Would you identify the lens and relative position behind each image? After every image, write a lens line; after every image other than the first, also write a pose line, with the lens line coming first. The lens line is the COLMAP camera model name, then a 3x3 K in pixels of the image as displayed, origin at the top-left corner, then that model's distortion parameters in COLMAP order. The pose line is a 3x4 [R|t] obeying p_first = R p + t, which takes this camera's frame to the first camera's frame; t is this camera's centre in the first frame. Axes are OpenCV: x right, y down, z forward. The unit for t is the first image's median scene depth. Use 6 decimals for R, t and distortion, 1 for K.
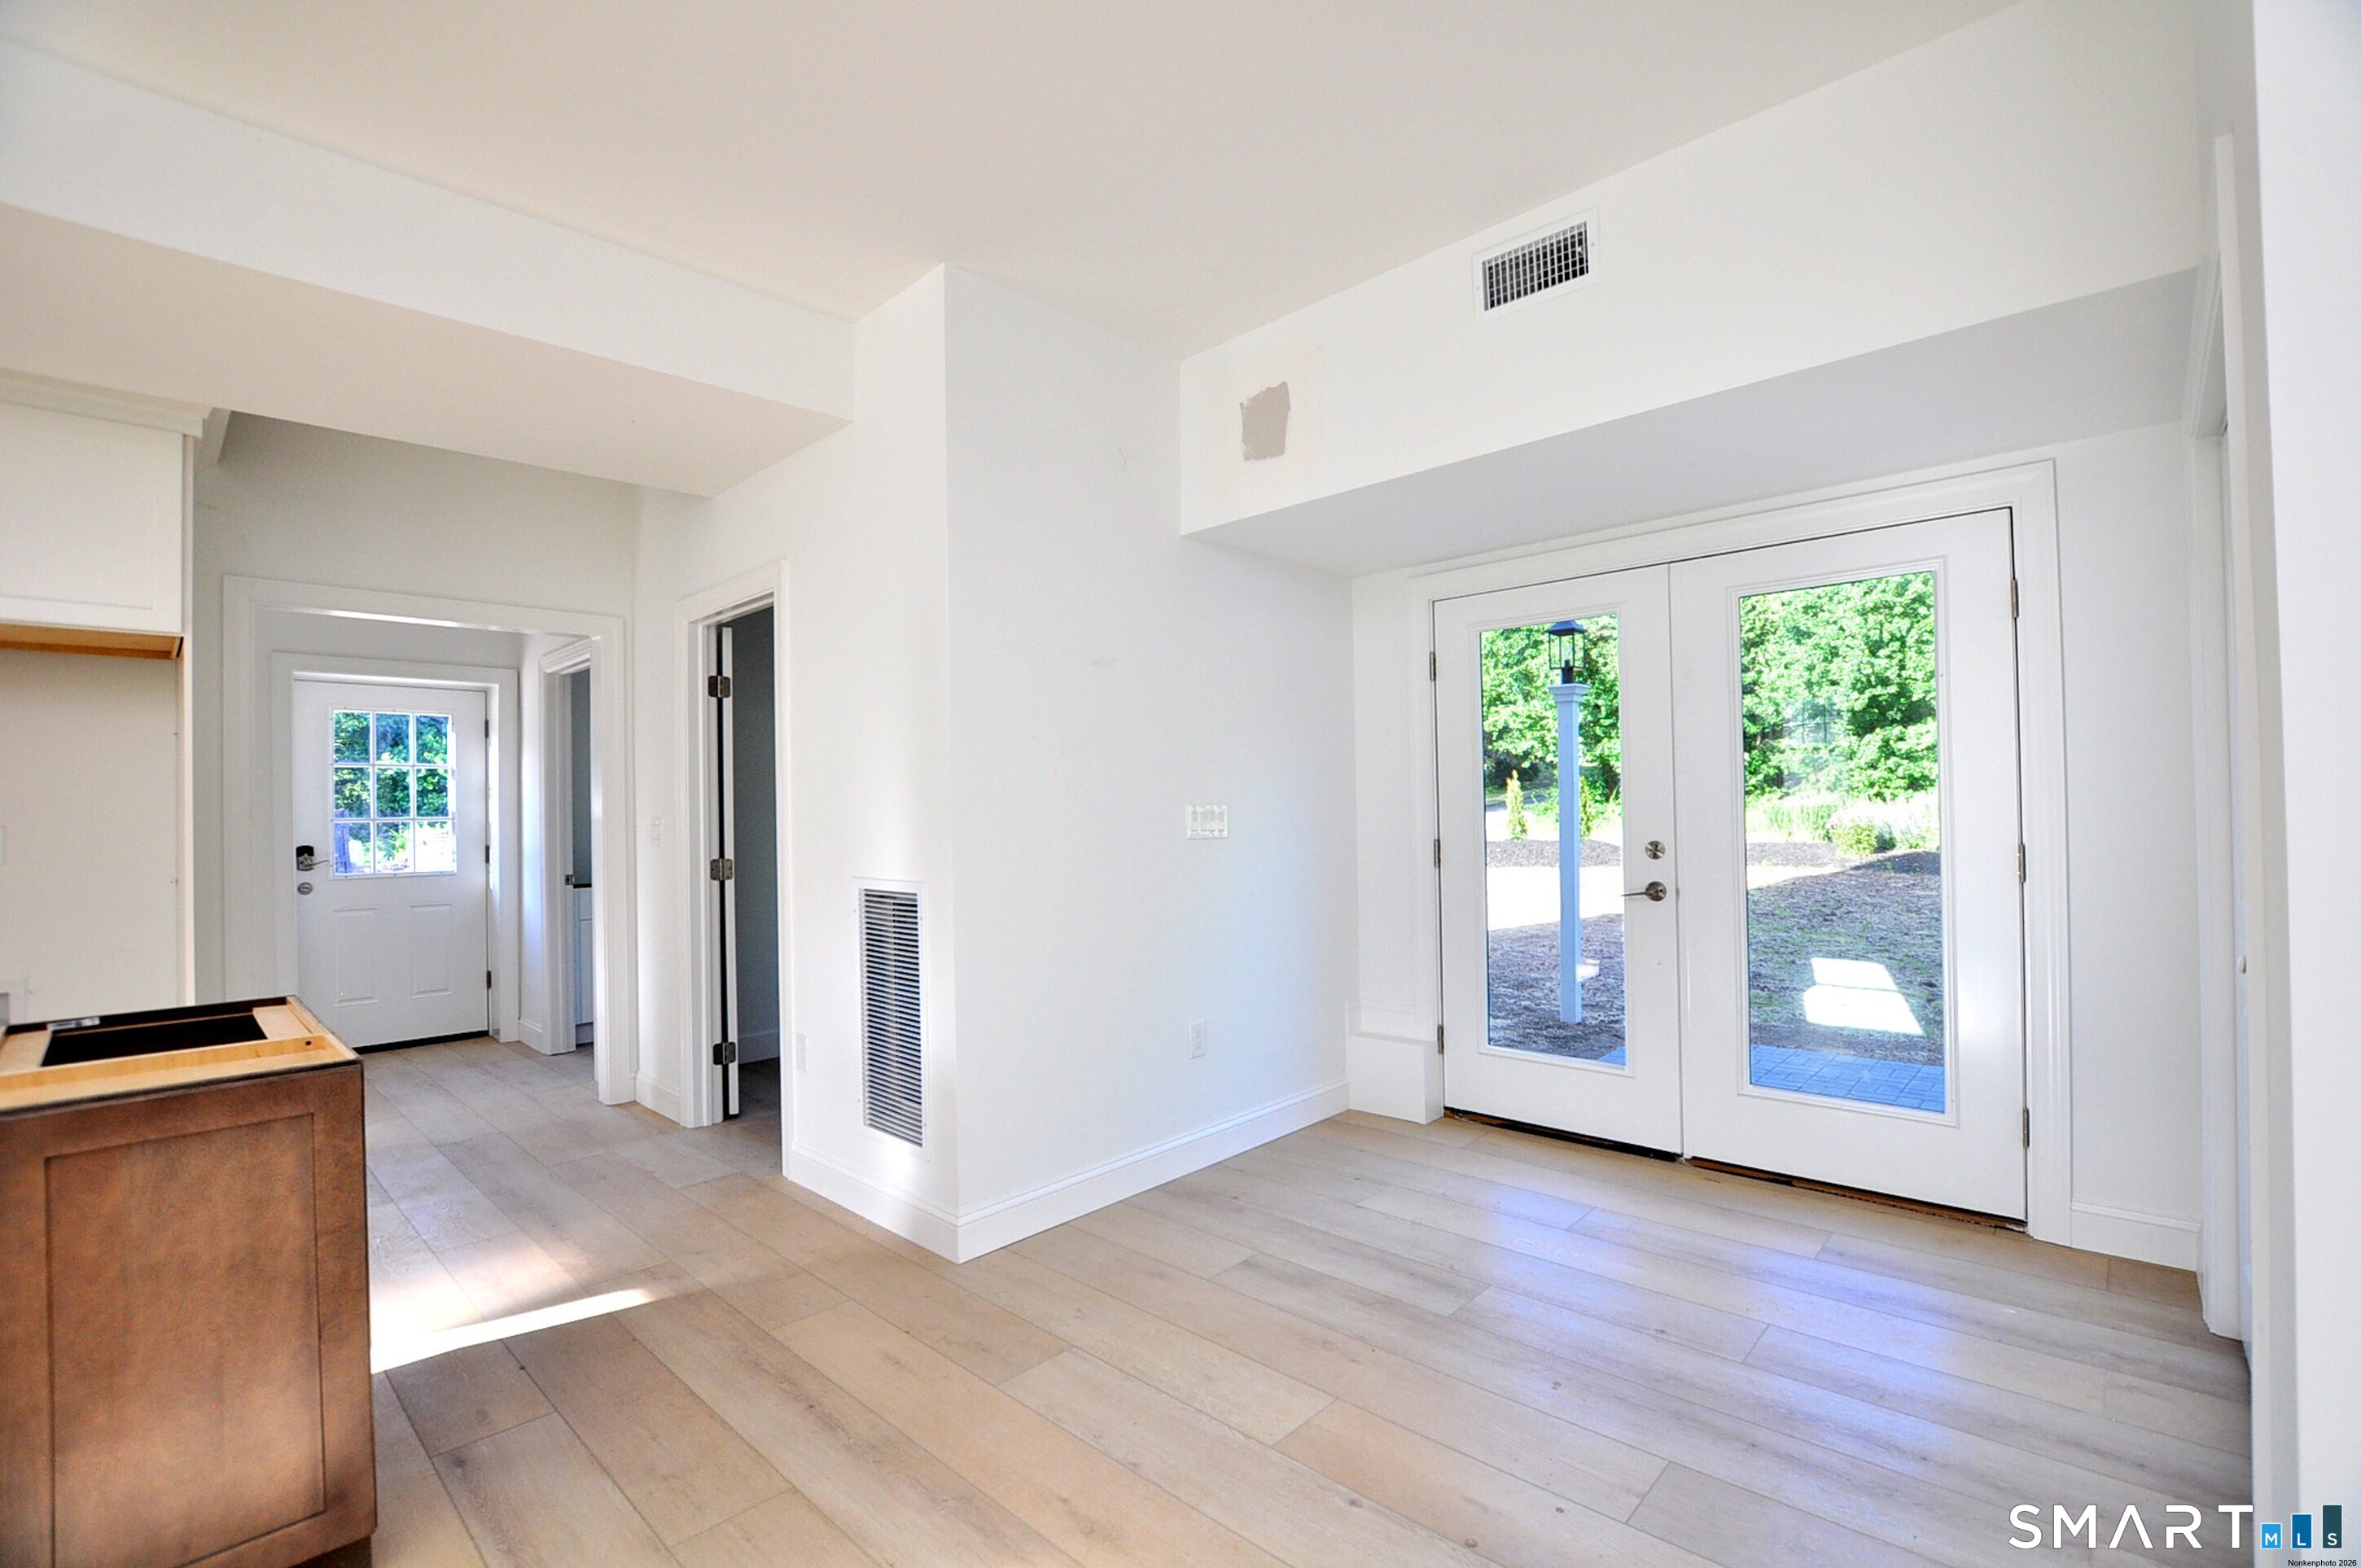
lens RADIAL K [[1044.1, 0, 1188.8], [0, 1044.1, 798.7], [0, 0, 1]] dist [-0.018038, 0.000070]
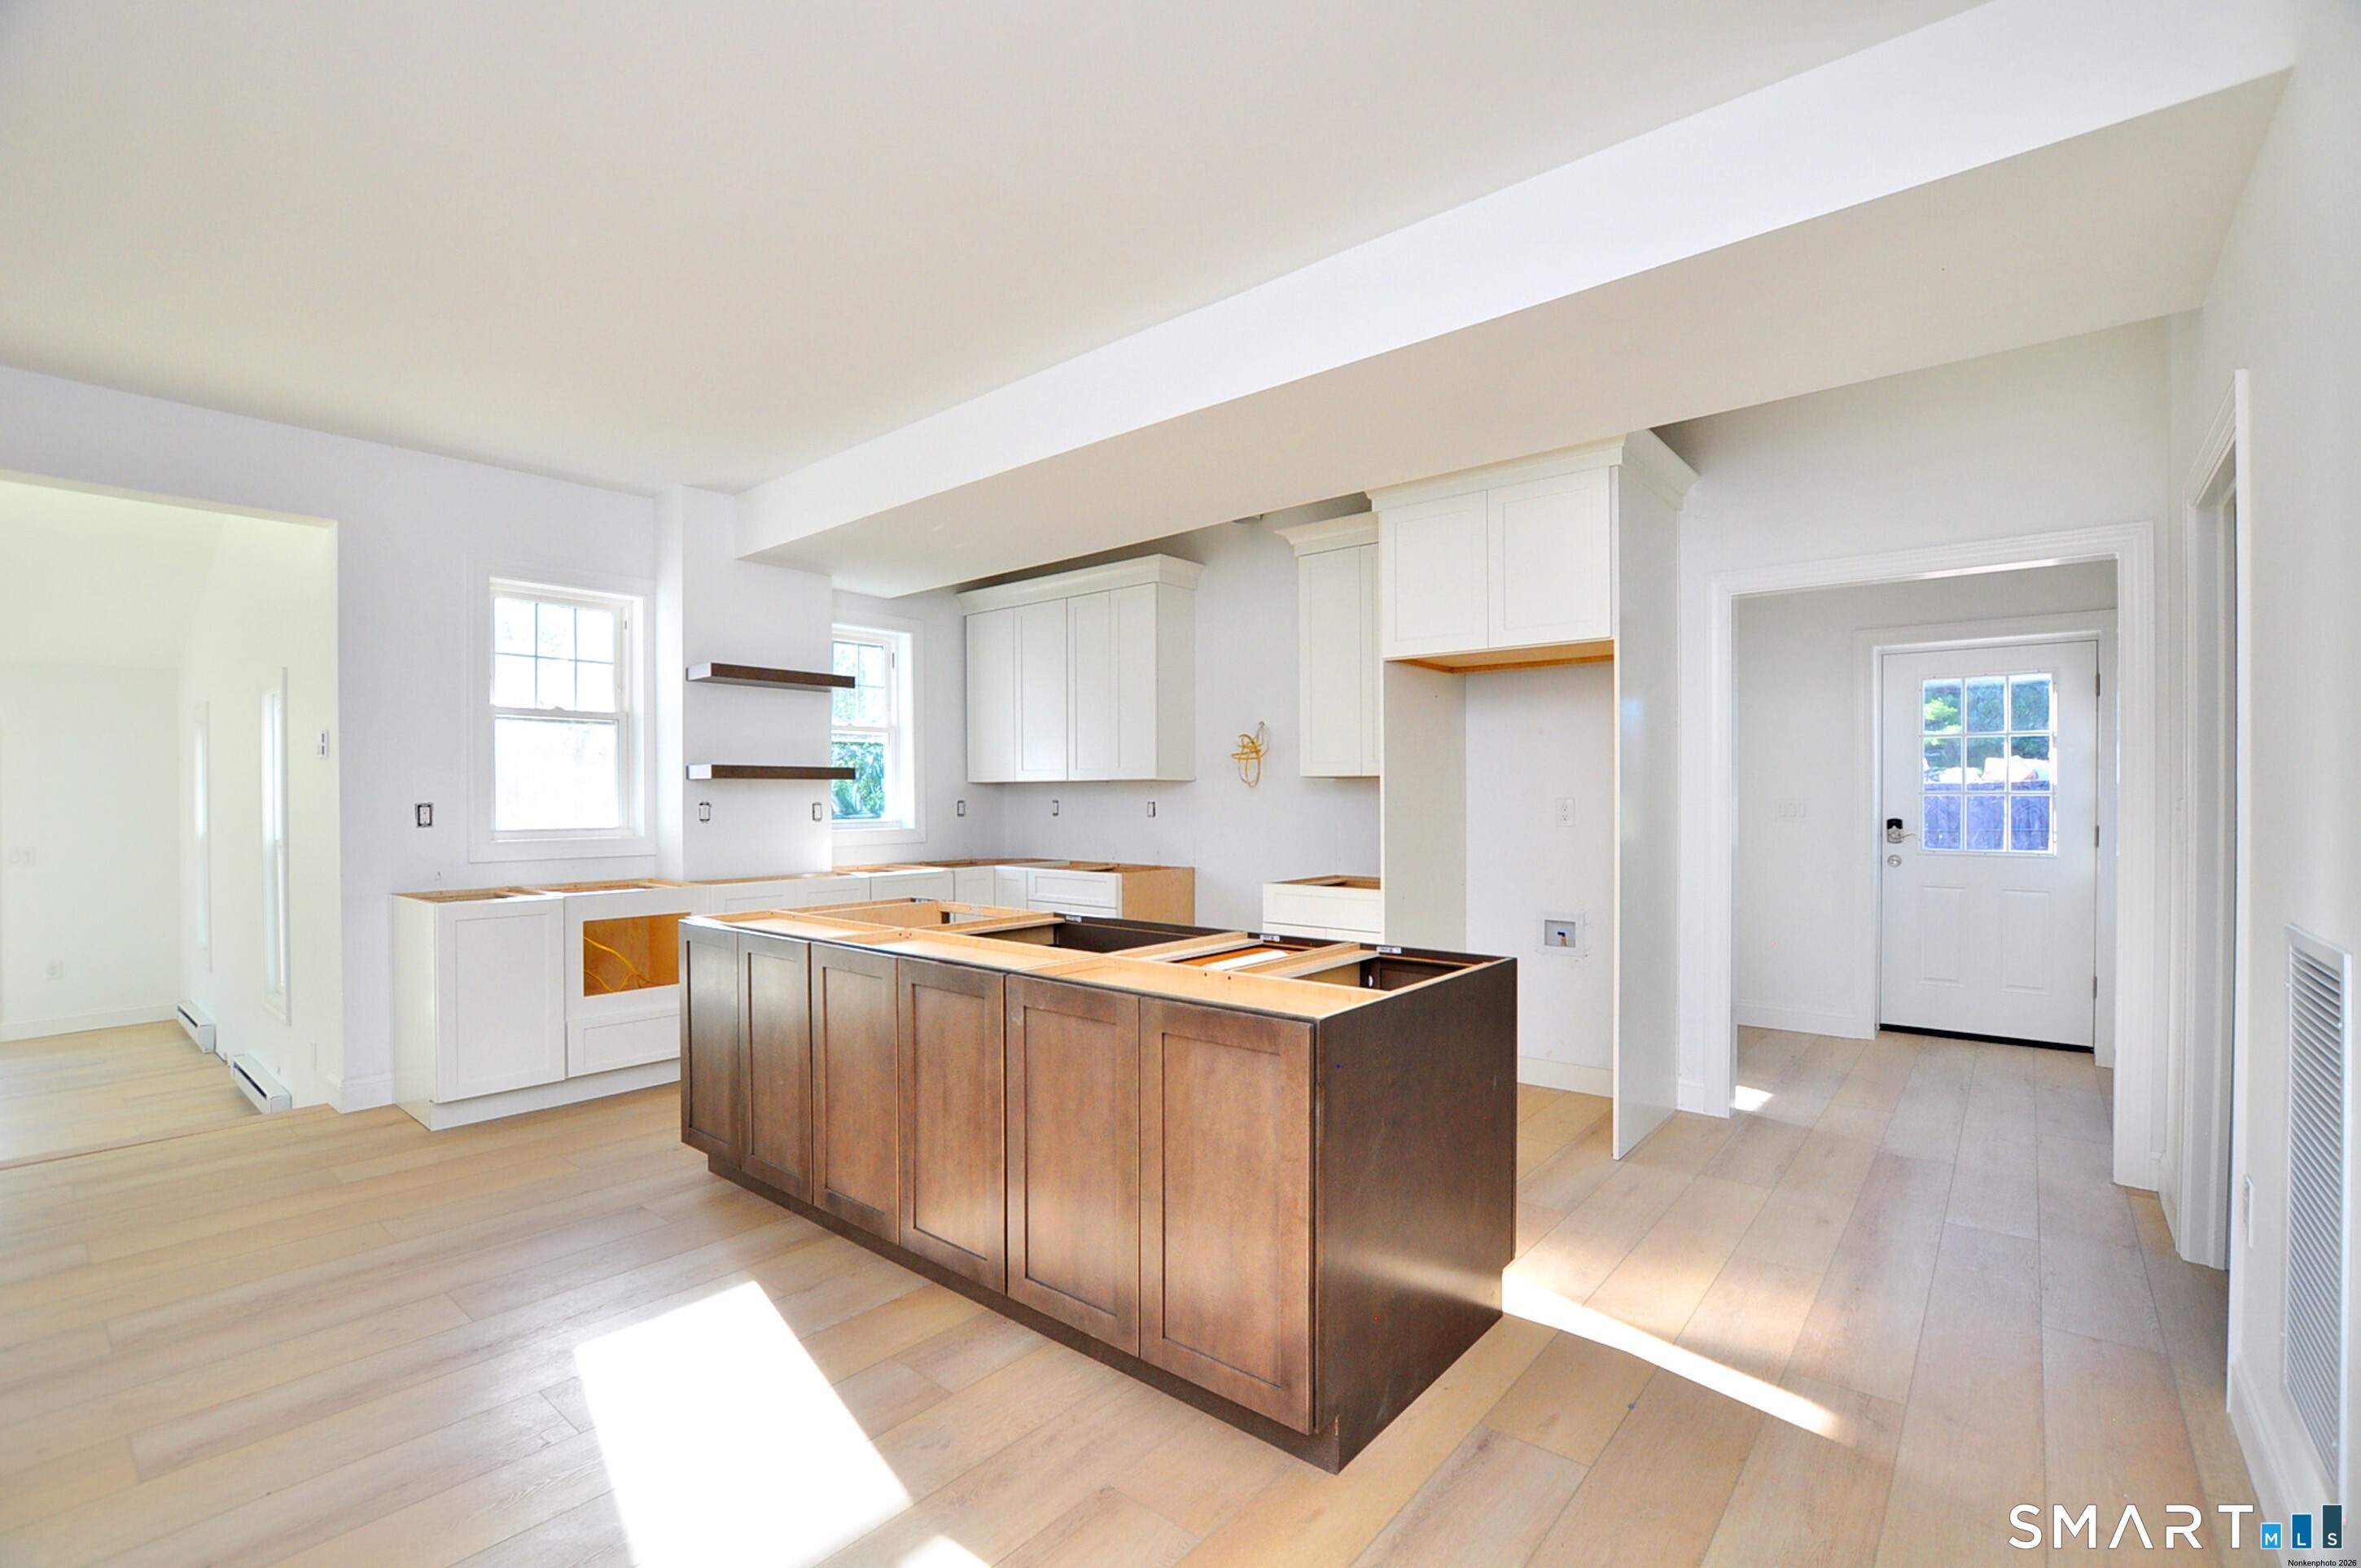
lens RADIAL K [[1044.1, 0, 1188.8], [0, 1044.1, 798.7], [0, 0, 1]] dist [-0.018038, 0.000070]
pose [[0.072273, 0.020247, -0.997179, 0.198842], [0.014624, 0.999665, 0.021358, -0.009904], [0.997278, -0.016127, 0.071953, 0.480499]]
